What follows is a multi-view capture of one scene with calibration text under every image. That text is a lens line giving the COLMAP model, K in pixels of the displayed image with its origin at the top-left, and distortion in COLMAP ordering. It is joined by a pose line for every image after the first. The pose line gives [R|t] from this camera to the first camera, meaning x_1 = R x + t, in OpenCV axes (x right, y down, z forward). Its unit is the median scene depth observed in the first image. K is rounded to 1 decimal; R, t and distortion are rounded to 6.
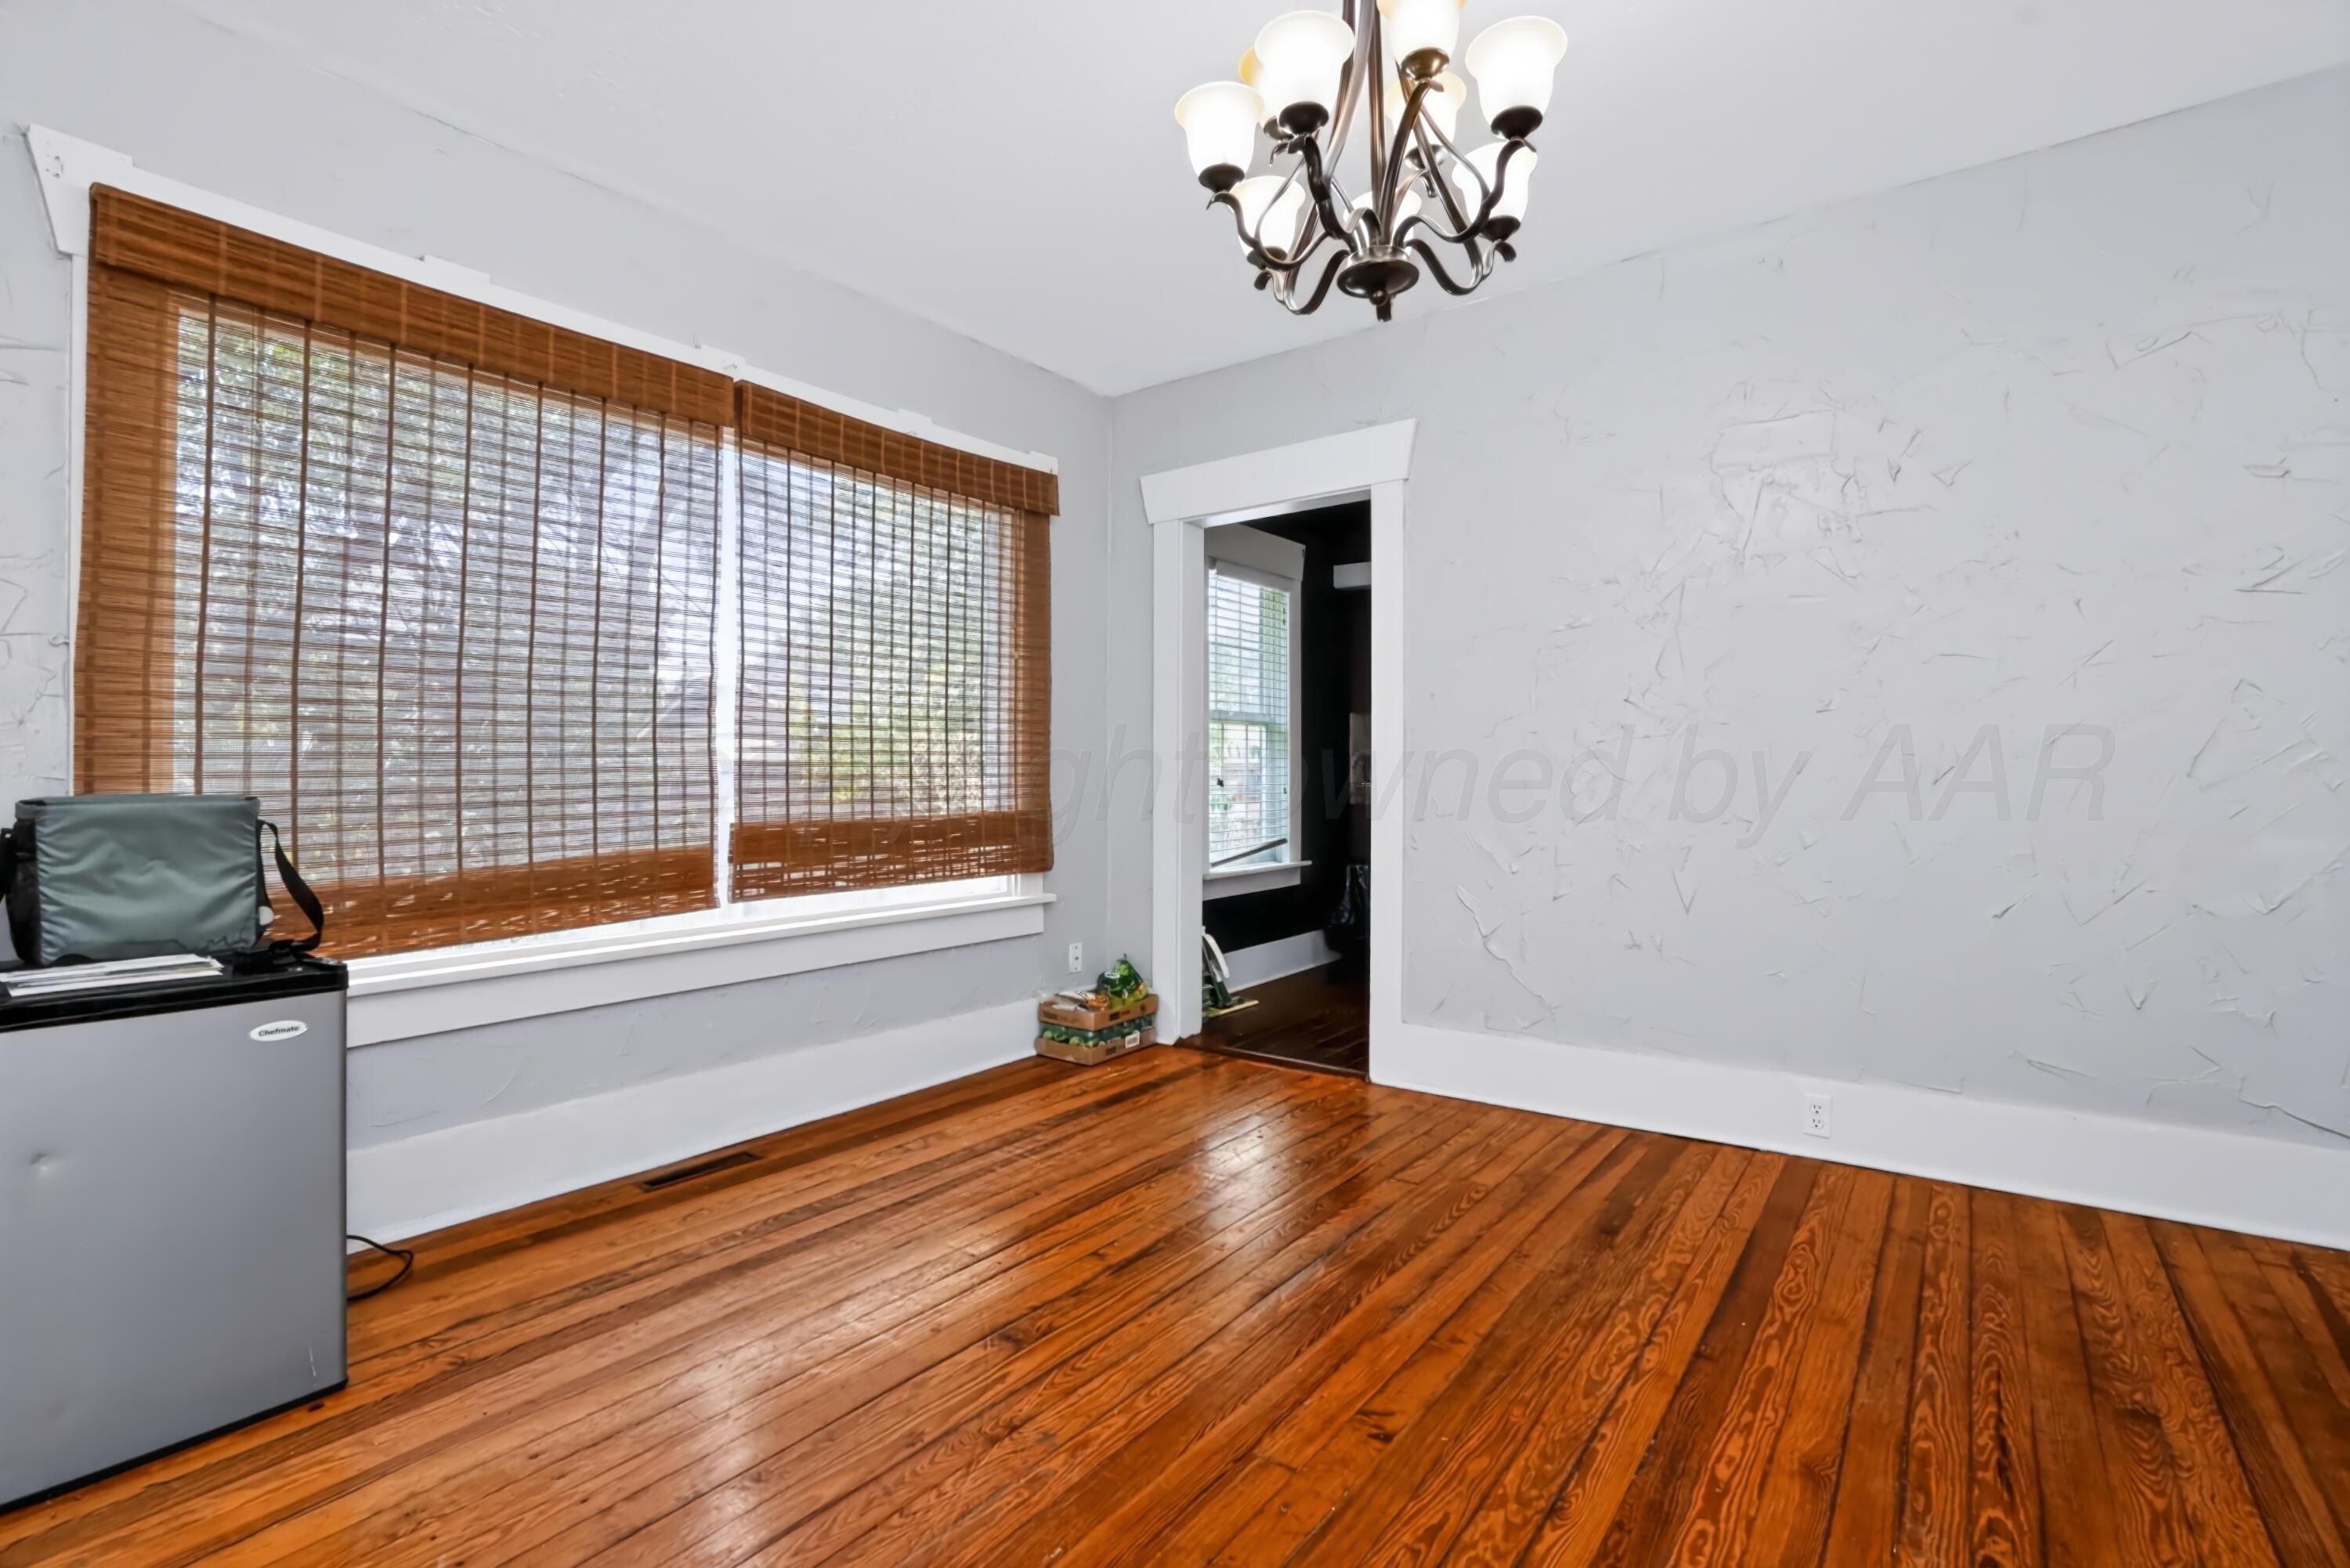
lens RADIAL K [[1123.6, 0, 1175.0], [0, 1123.6, 784.0], [0, 0, 1]] dist [-0.026117, 0.000973]
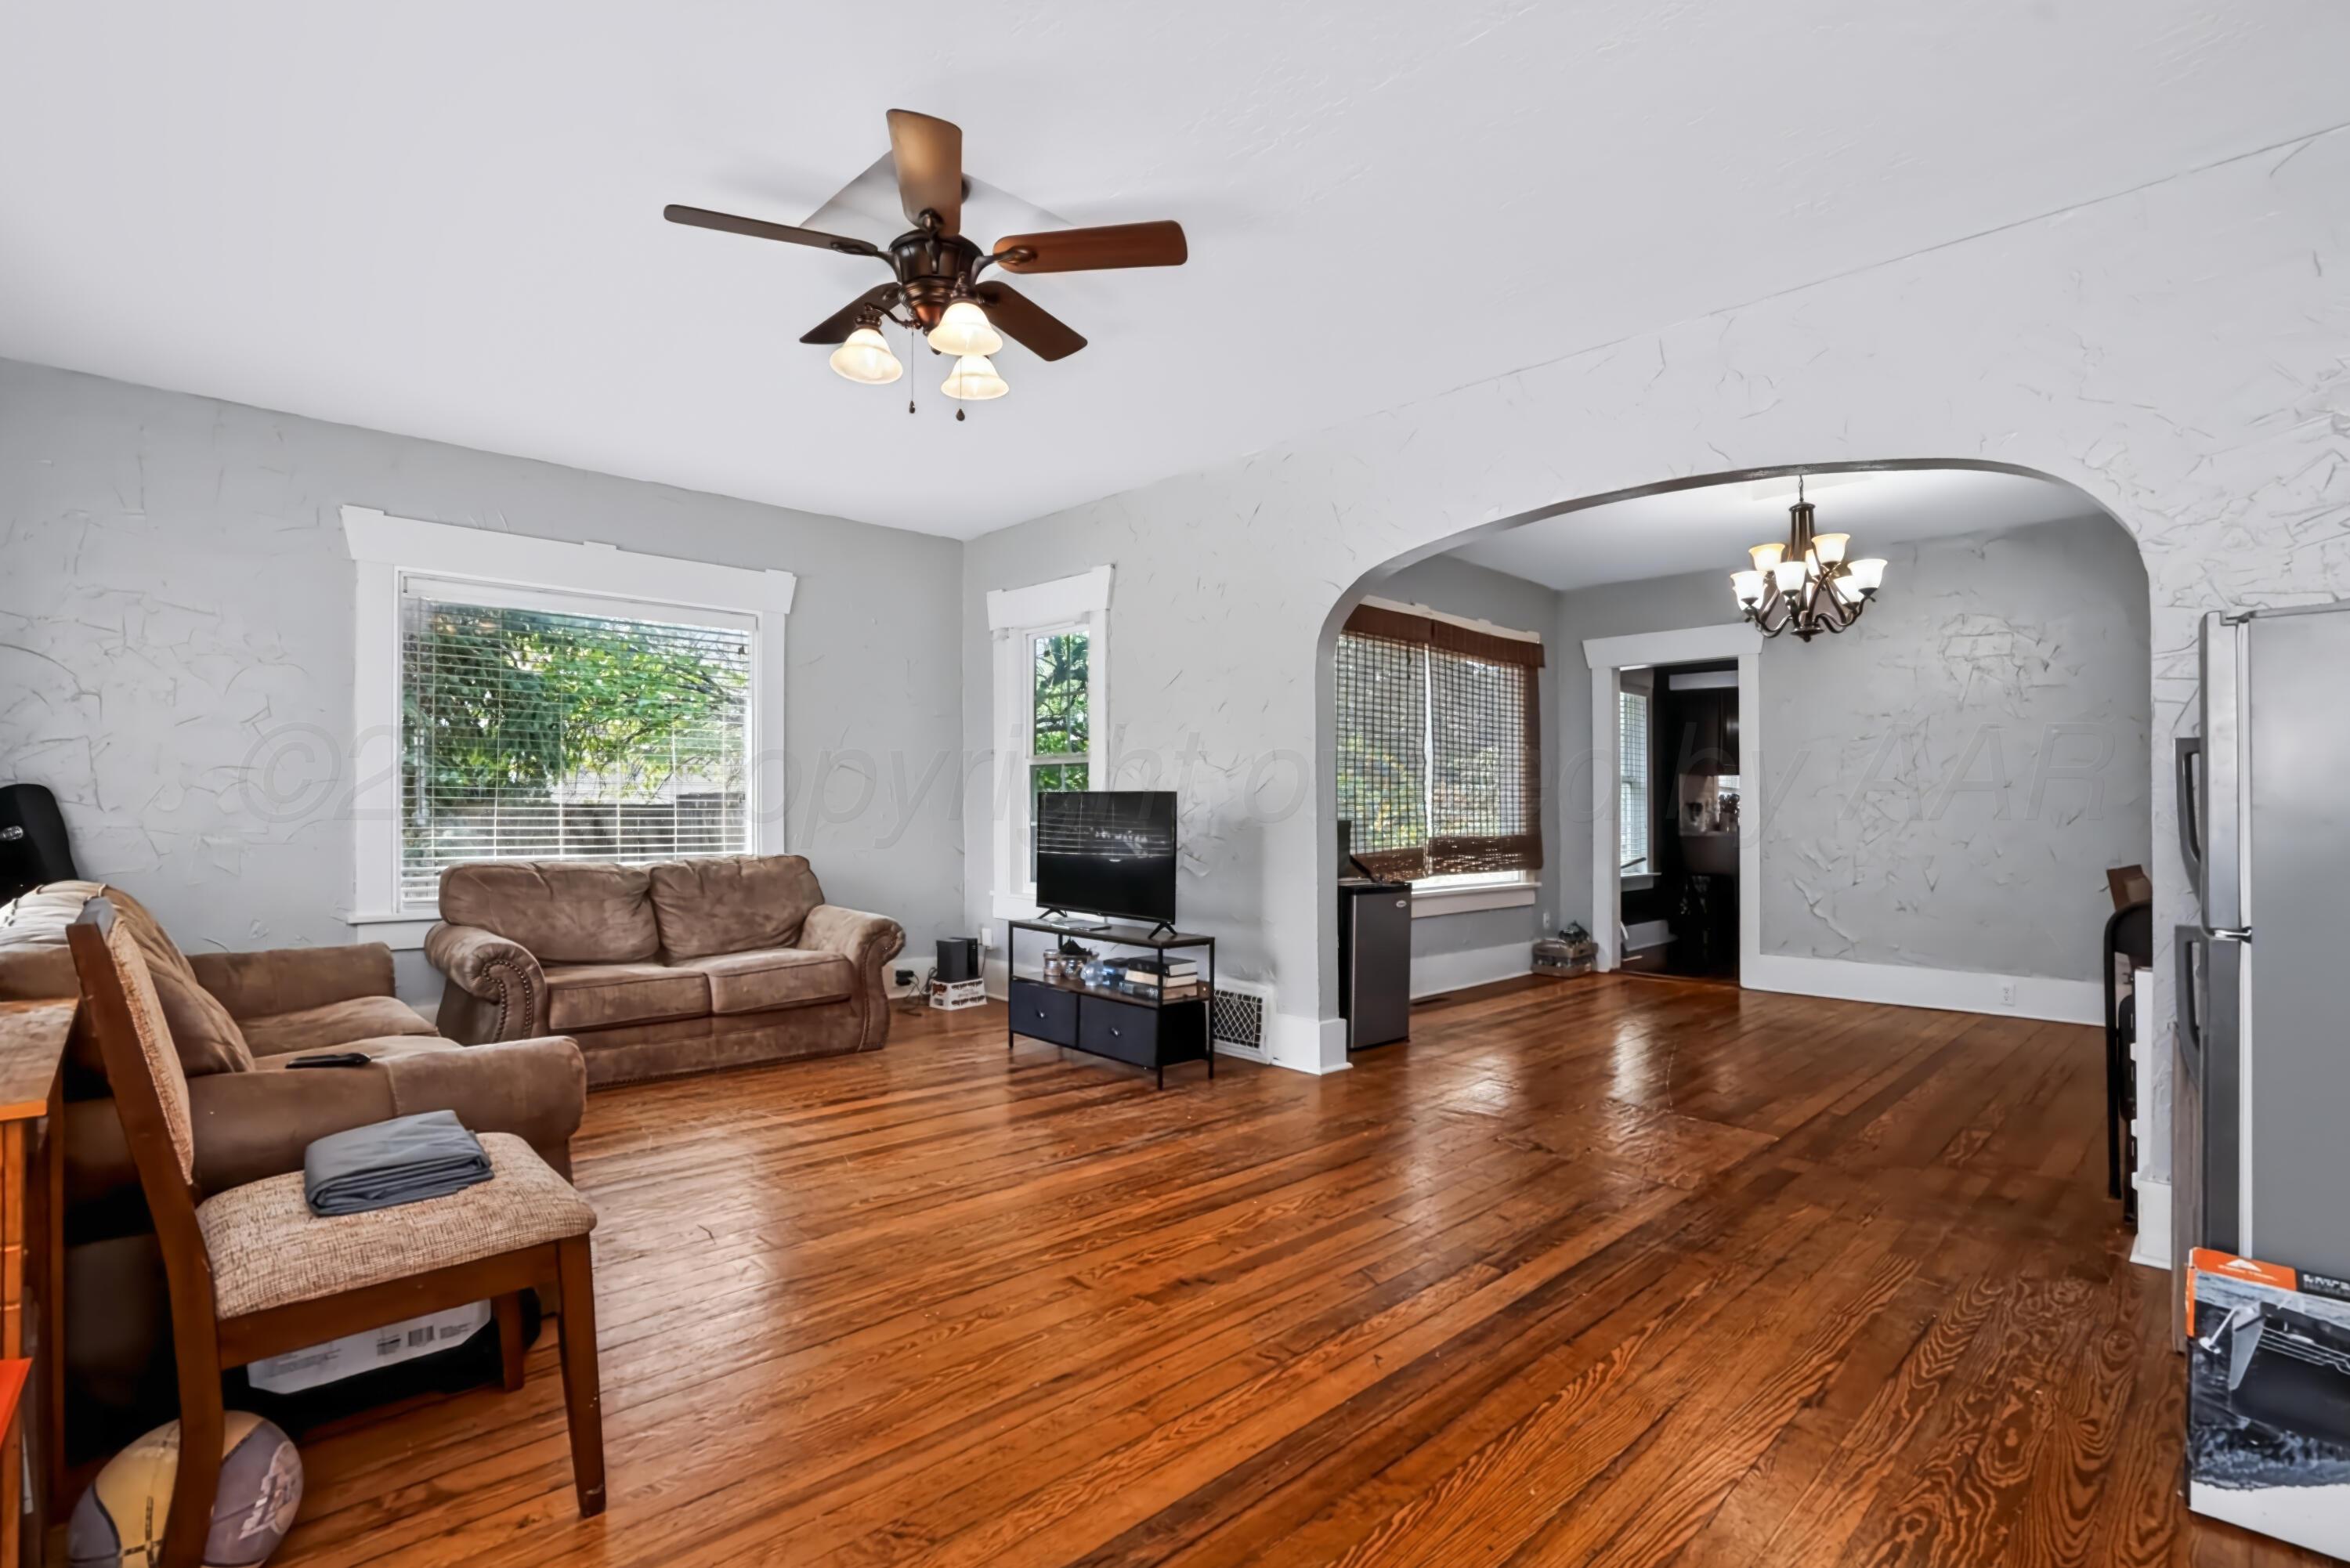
lens RADIAL K [[1123.6, 0, 1175.0], [0, 1123.6, 784.0], [0, 0, 1]] dist [-0.026117, 0.000973]
pose [[0.986166, 0.009307, -0.165501, -0.393868], [-0.014790, 0.999381, -0.031929, 0.009176], [0.165101, 0.033935, 0.985693, -0.851094]]
